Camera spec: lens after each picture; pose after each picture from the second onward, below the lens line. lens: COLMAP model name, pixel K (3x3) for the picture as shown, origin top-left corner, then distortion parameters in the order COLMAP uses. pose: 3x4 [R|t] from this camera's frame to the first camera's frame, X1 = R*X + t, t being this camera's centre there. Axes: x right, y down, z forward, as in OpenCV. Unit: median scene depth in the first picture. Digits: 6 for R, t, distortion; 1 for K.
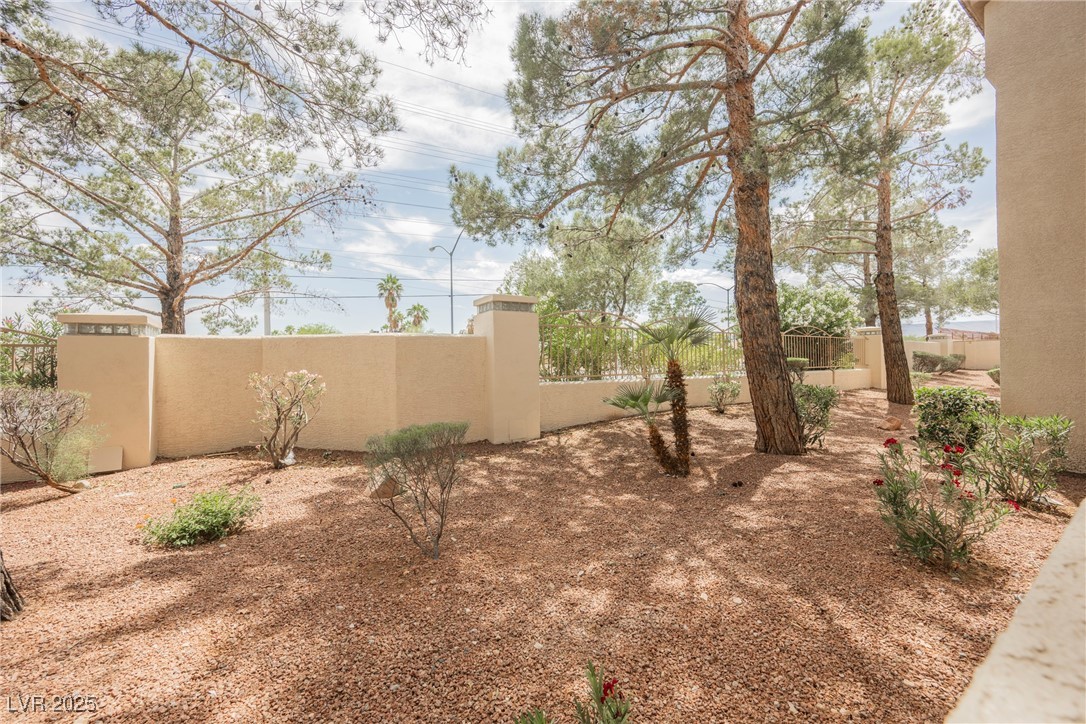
lens RADIAL K [[420.2, 0, 539.9], [0, 420.2, 363.5], [0, 0, 1]] dist [-0.001920, -0.000150]
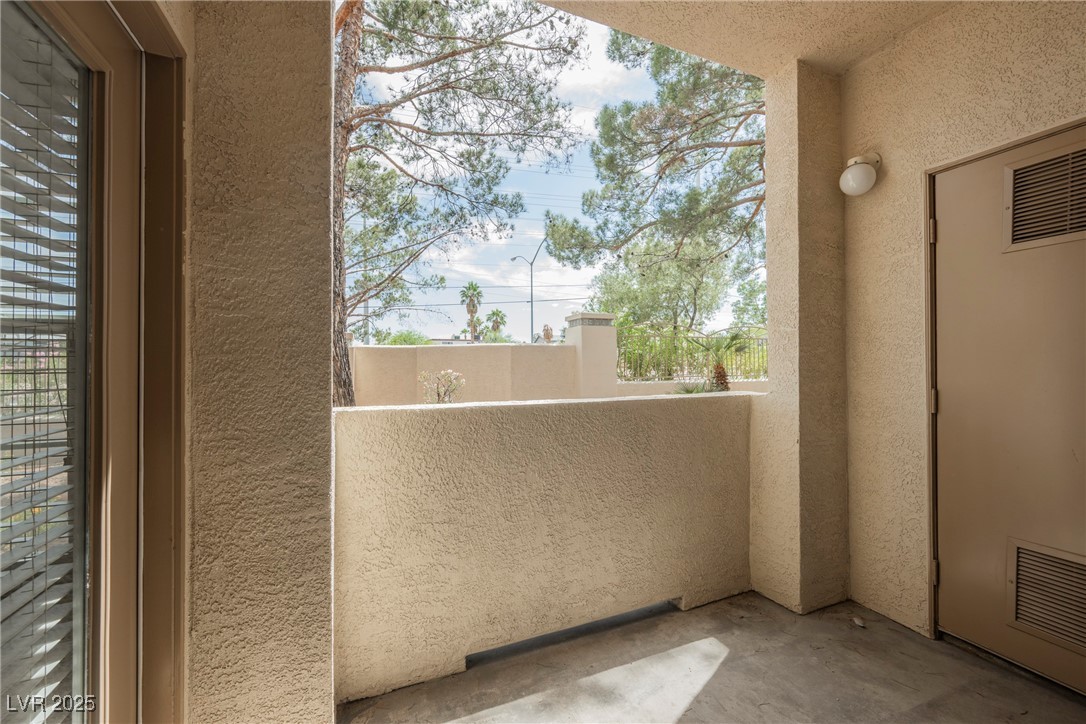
lens RADIAL K [[424.4, 0, 545.9], [0, 424.4, 363.1], [0, 0, 1]] dist [-0.000820, -0.000273]
pose [[0.986811, 0.003873, -0.161830, -0.004571], [-0.005588, 0.999933, -0.010144, 0.003067], [0.161779, 0.010915, 0.986767, -0.230262]]
